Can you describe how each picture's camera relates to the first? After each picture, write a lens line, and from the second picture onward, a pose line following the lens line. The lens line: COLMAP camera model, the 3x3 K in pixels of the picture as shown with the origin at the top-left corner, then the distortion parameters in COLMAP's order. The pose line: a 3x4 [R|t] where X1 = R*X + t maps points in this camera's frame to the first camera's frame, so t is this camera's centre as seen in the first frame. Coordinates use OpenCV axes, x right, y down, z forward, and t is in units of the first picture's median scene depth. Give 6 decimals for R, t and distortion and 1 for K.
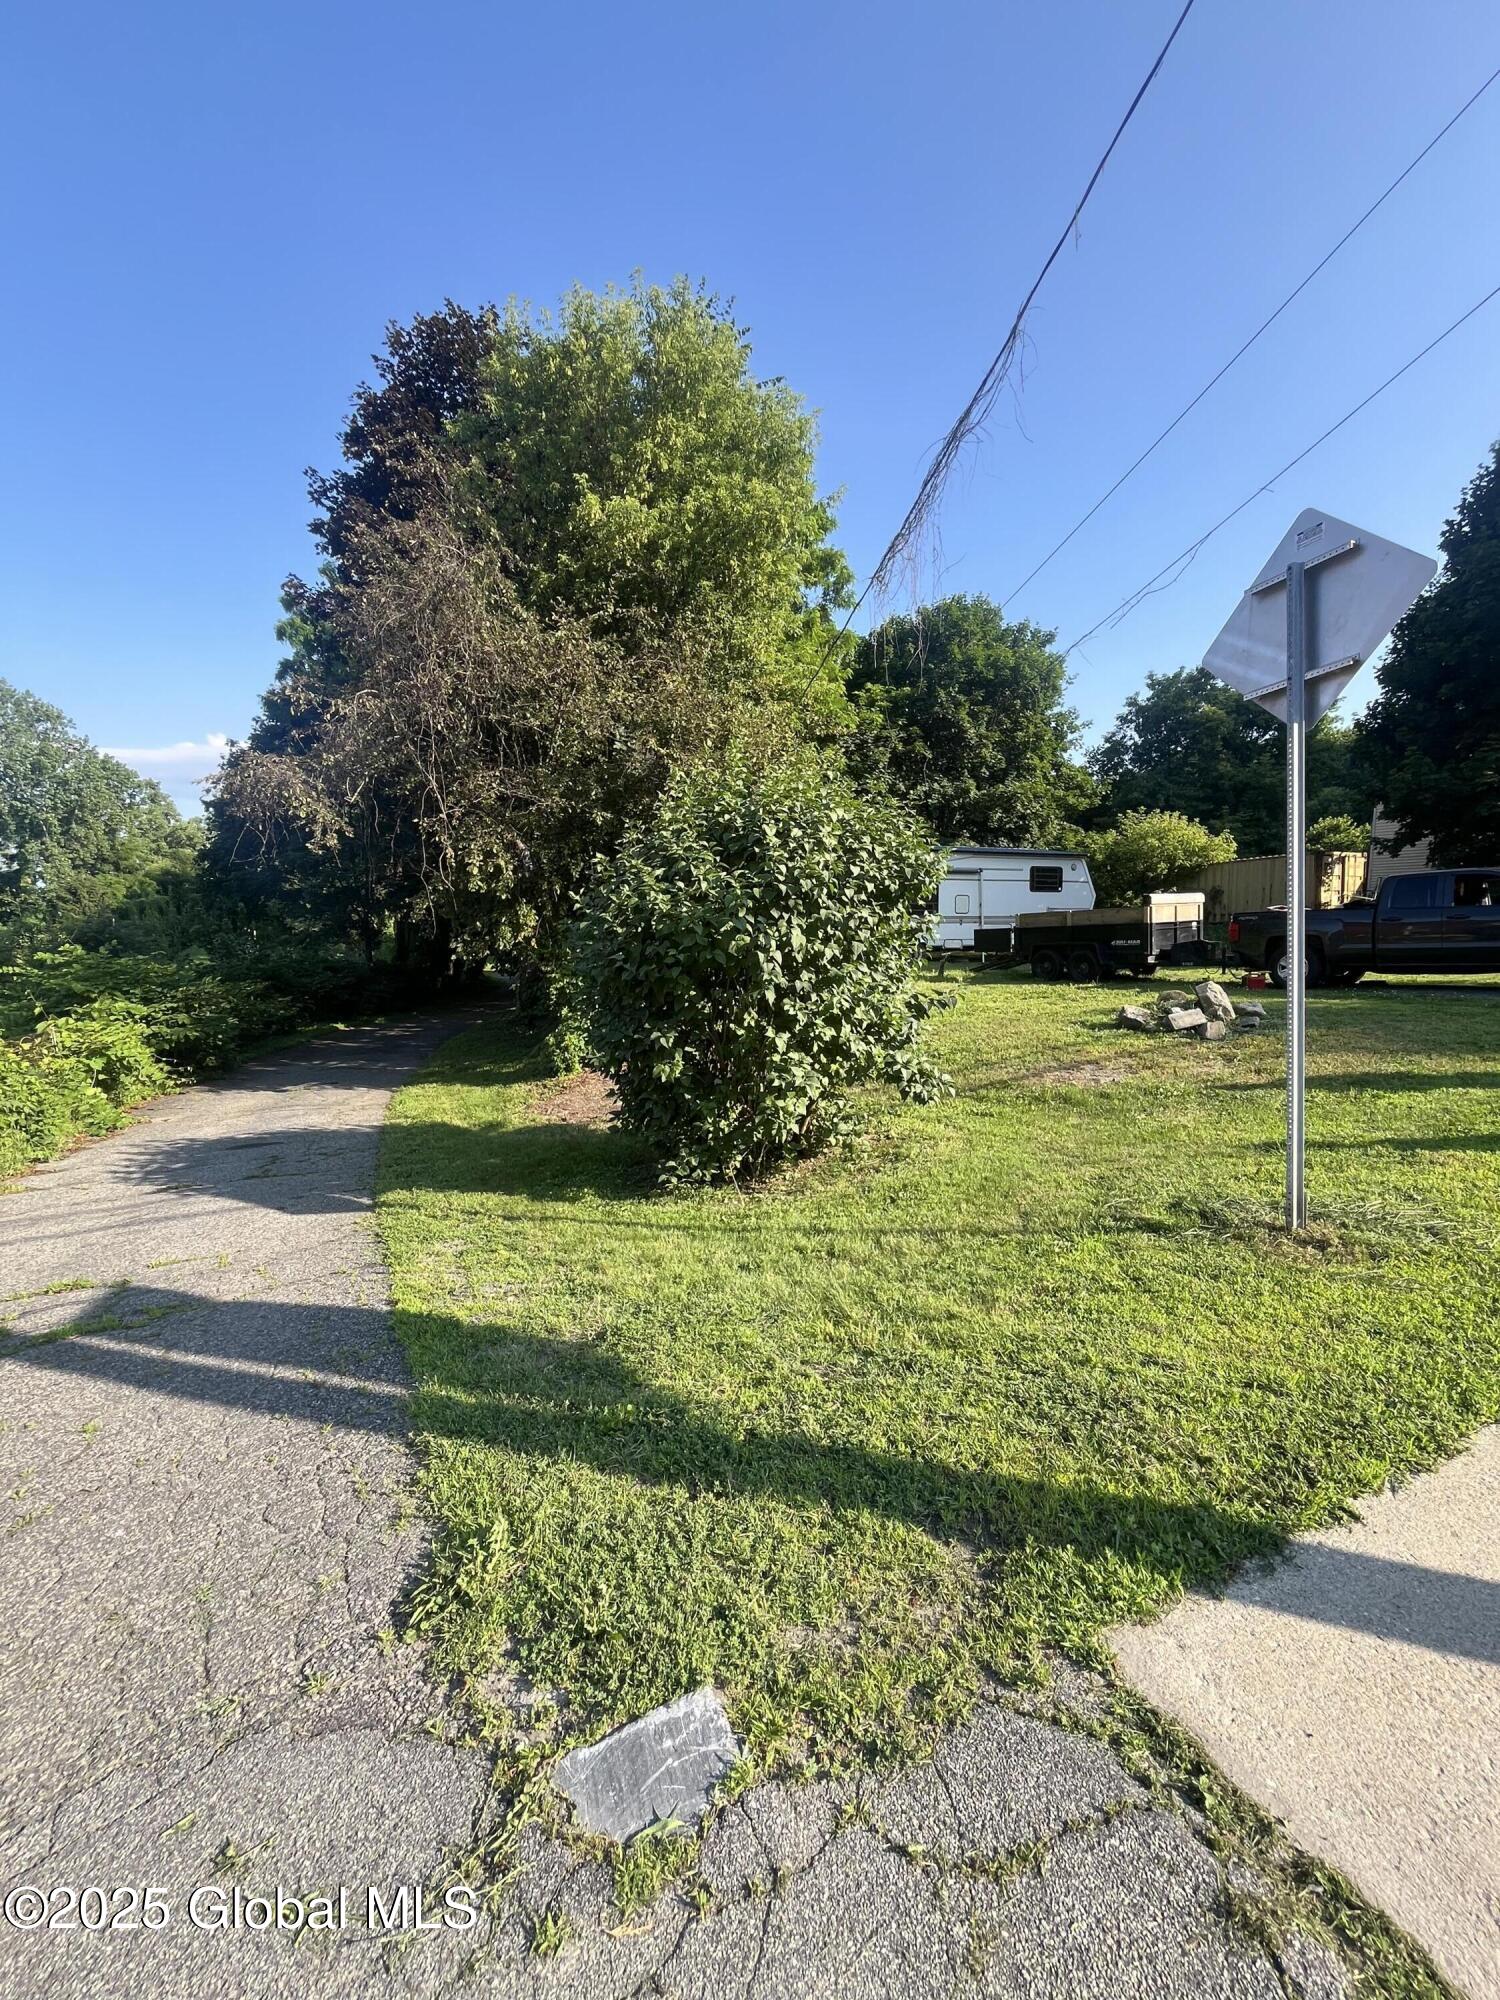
lens RADIAL K [[860.8, 0, 750.0], [0, 860.8, 1000.0], [0, 0, 1]] dist [0.007754, -0.000205]
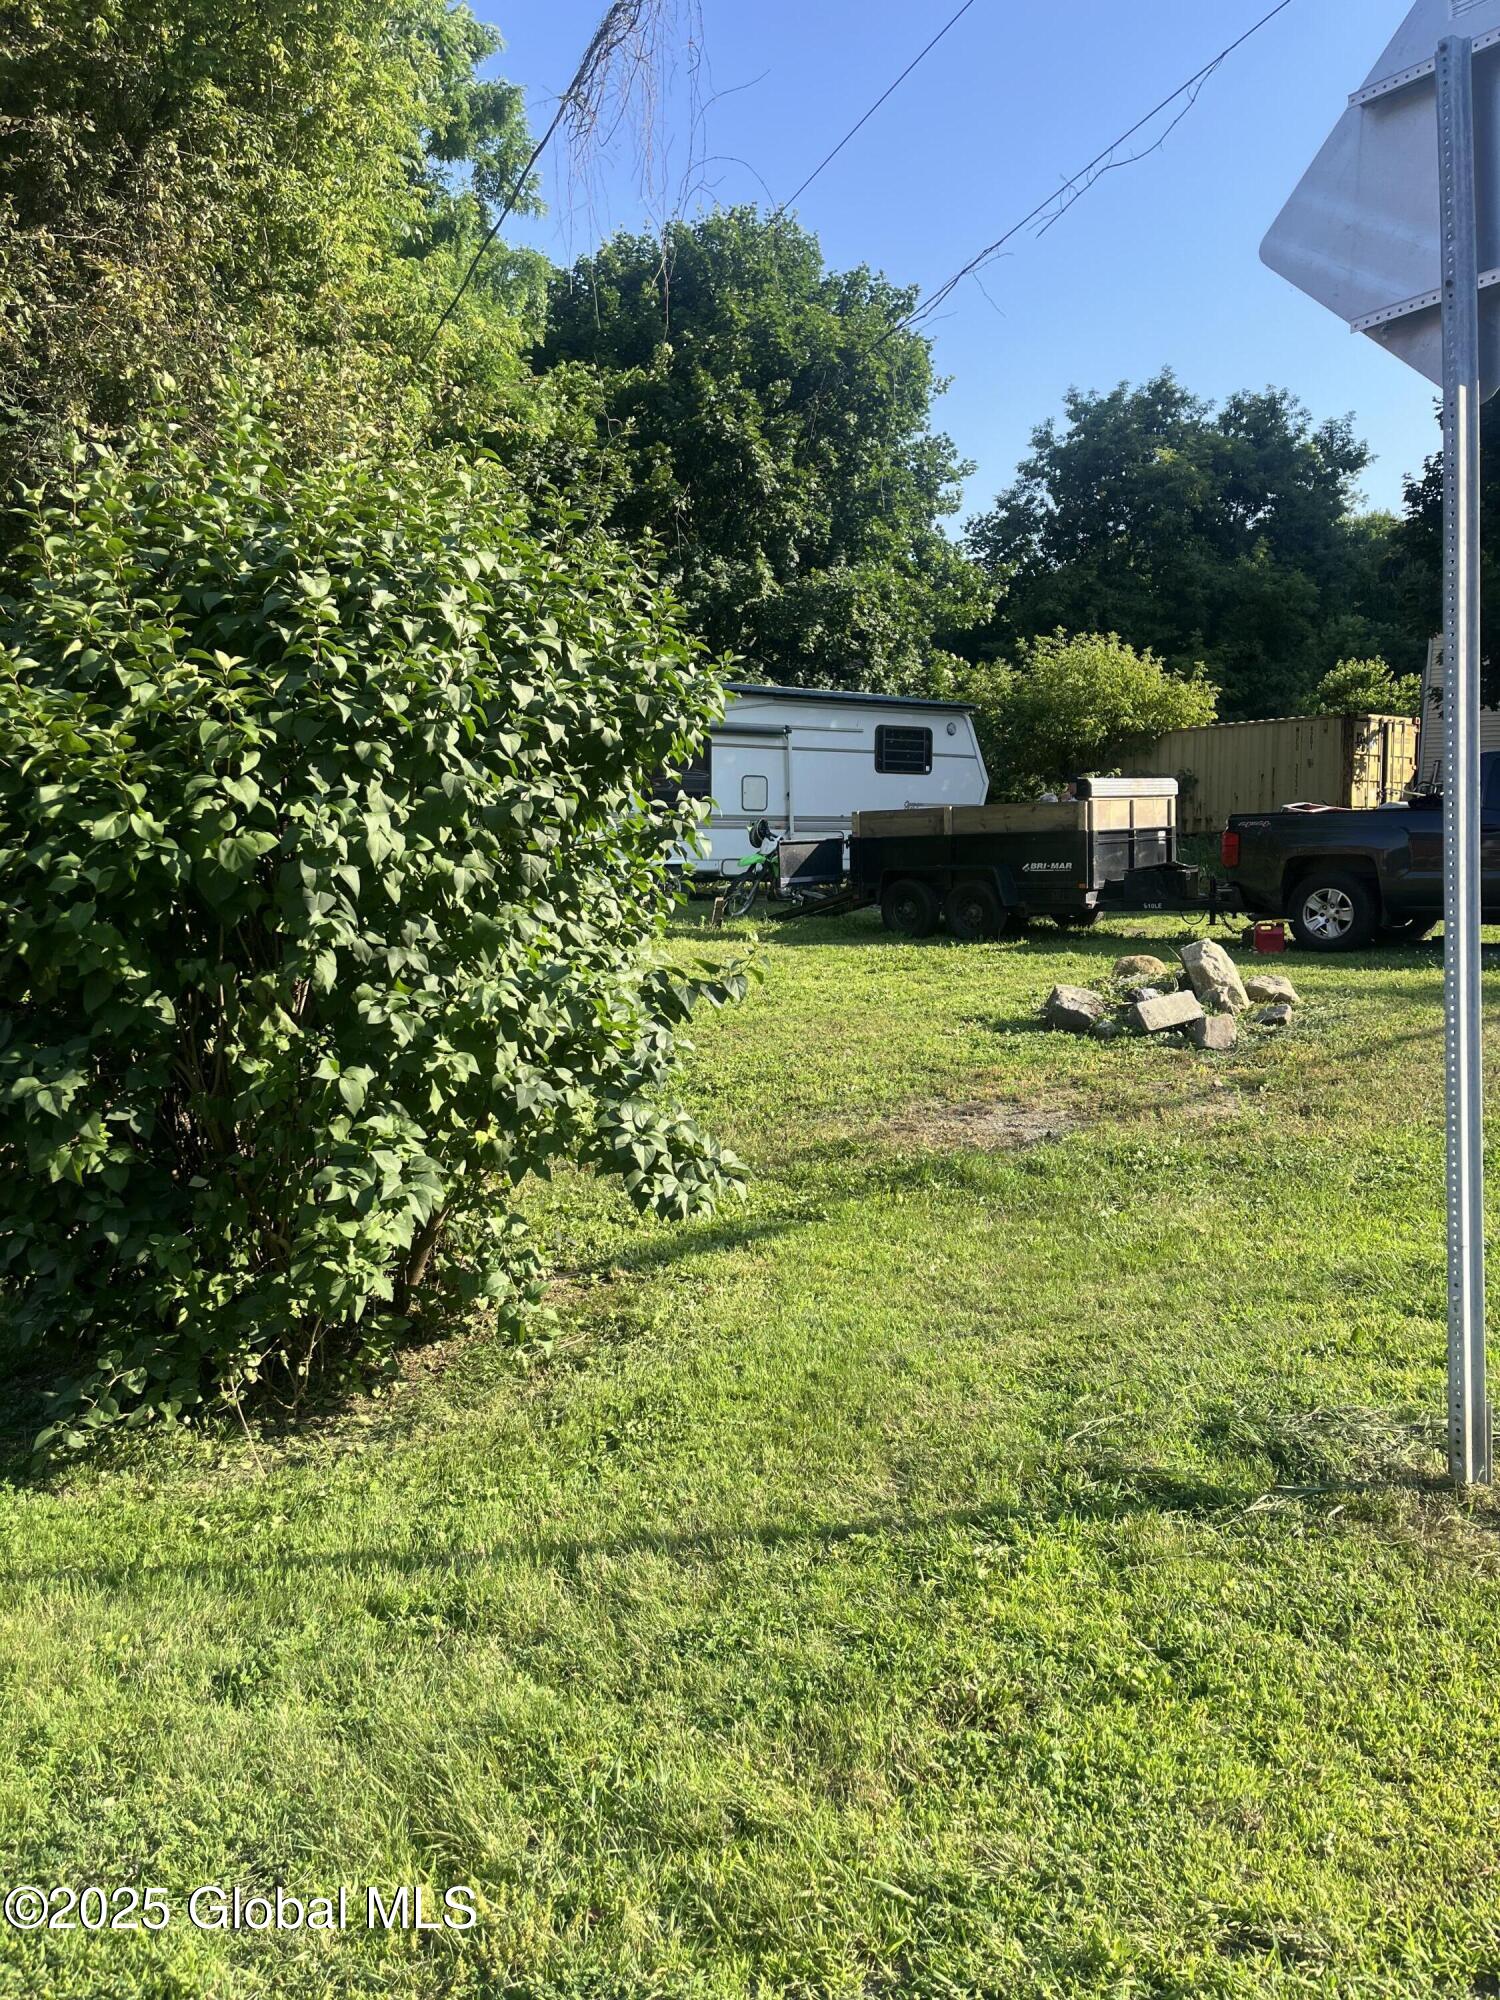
lens RADIAL K [[1498.0, 0, 798.6], [0, 1498.0, 1004.7], [0, 0, 1]] dist [0.048880, -0.082826]
pose [[0.963296, -0.015438, 0.267996, 0.047765], [0.008754, 0.999621, 0.026115, -0.009169], [-0.268298, -0.022810, 0.963066, 0.207354]]
